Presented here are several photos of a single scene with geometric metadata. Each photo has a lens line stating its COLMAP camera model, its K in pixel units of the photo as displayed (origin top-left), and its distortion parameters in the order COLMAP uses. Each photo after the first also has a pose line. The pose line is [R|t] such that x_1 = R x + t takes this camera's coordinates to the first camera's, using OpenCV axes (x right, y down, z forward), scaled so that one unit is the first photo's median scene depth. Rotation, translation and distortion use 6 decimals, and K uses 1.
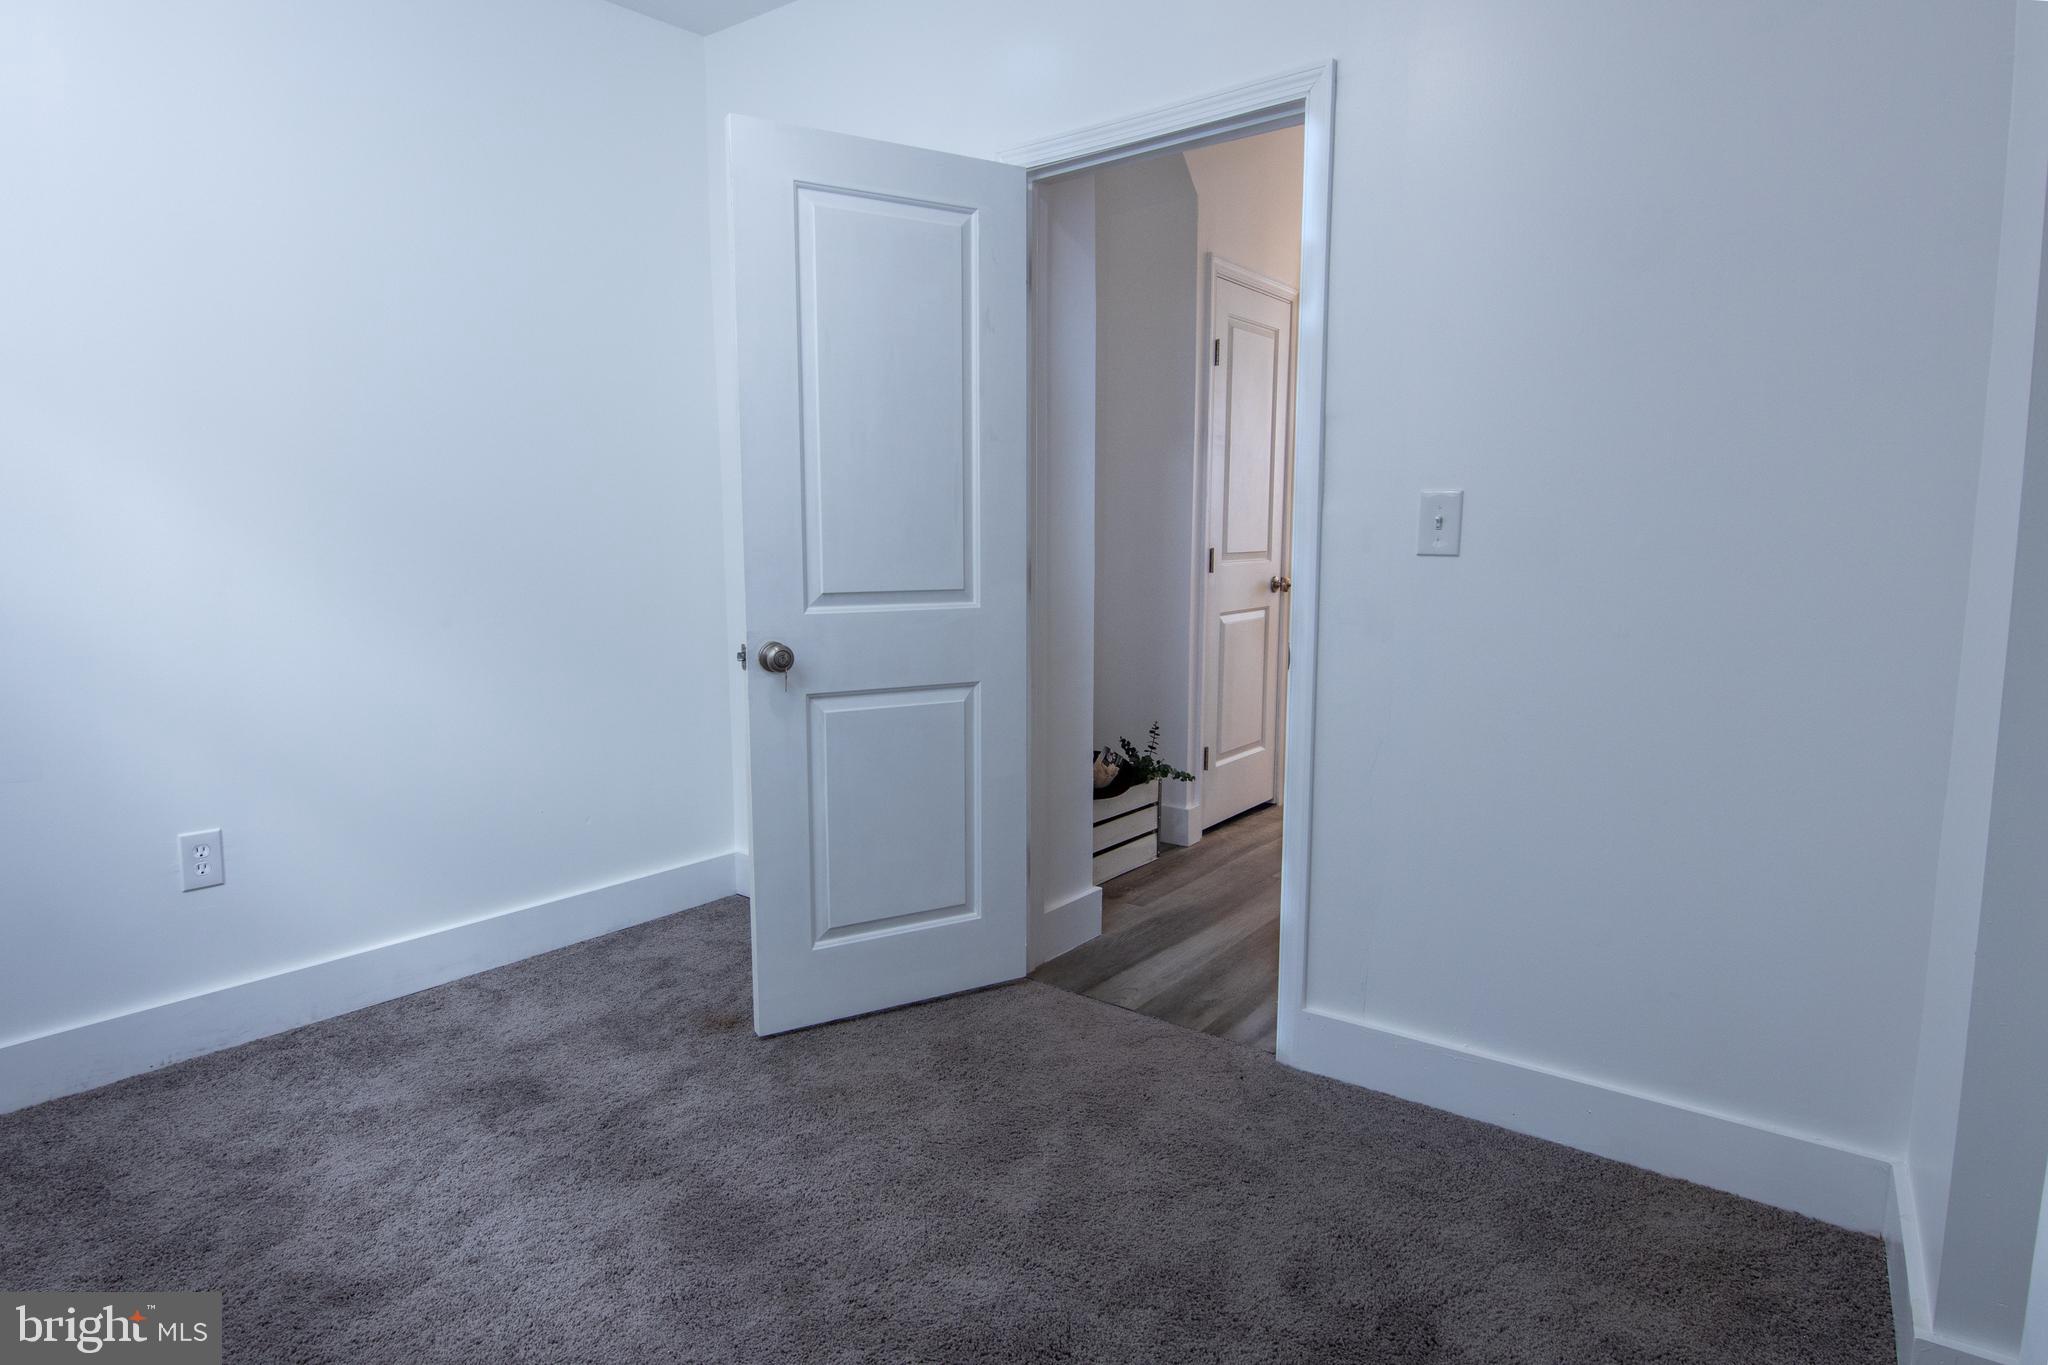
lens RADIAL K [[1100.4, 0, 1025.8], [0, 1100.4, 694.6], [0, 0, 1]] dist [-0.015575, -0.006695]
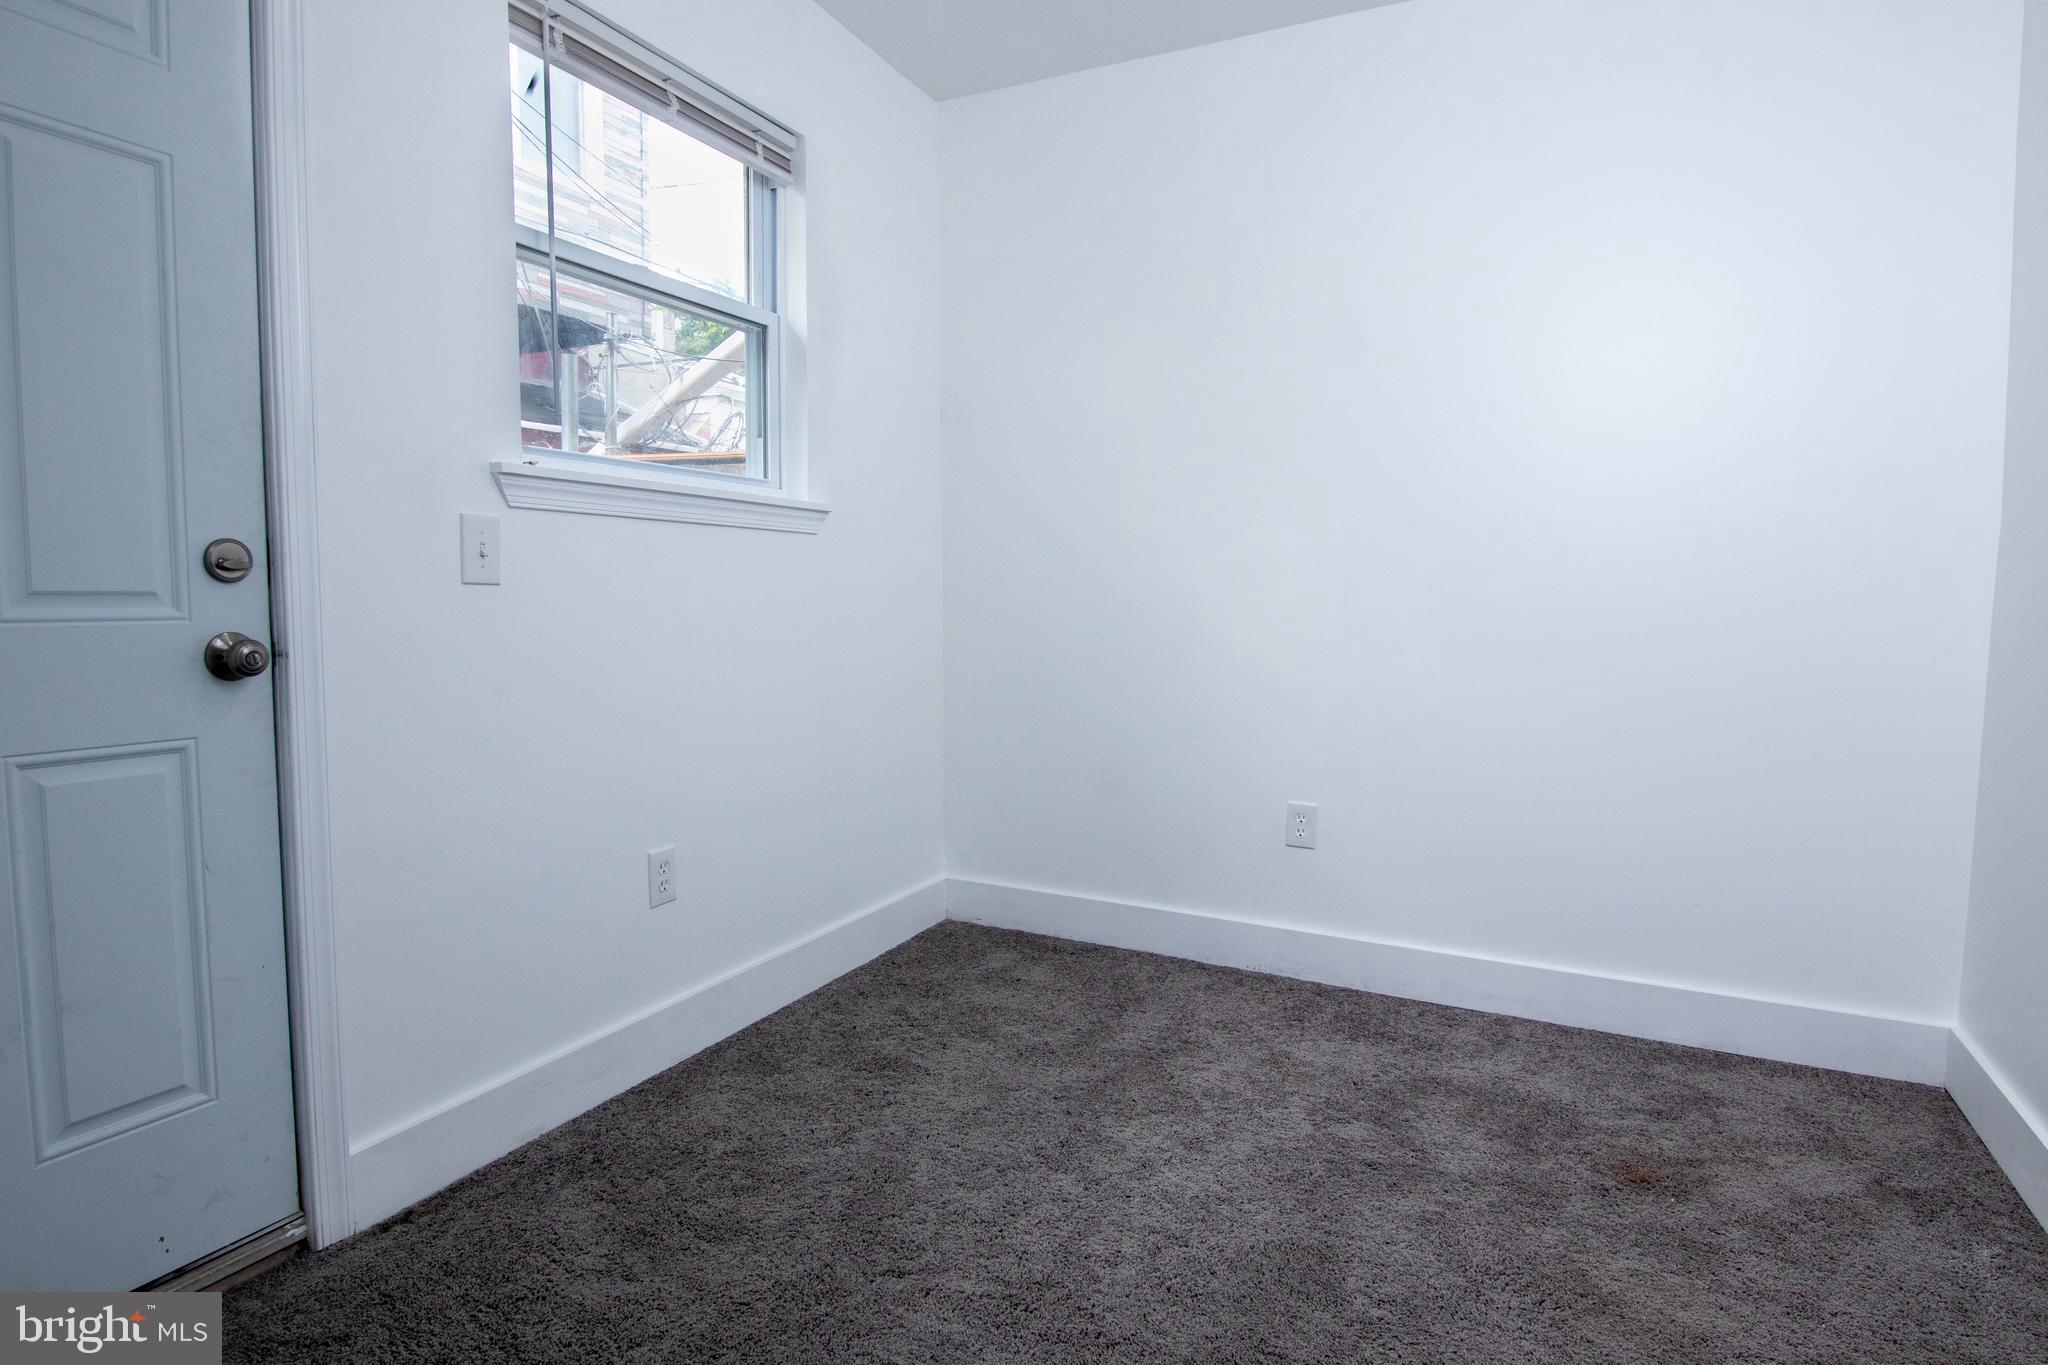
lens RADIAL K [[1100.4, 0, 1027.9], [0, 1100.4, 676.0], [0, 0, 1]] dist [-0.015575, -0.006695]
pose [[0.169545, 0.074362, -0.982713, 0.435860], [-0.139548, 0.988914, 0.050755, -0.048037], [0.975593, 0.128530, 0.178042, 0.386724]]
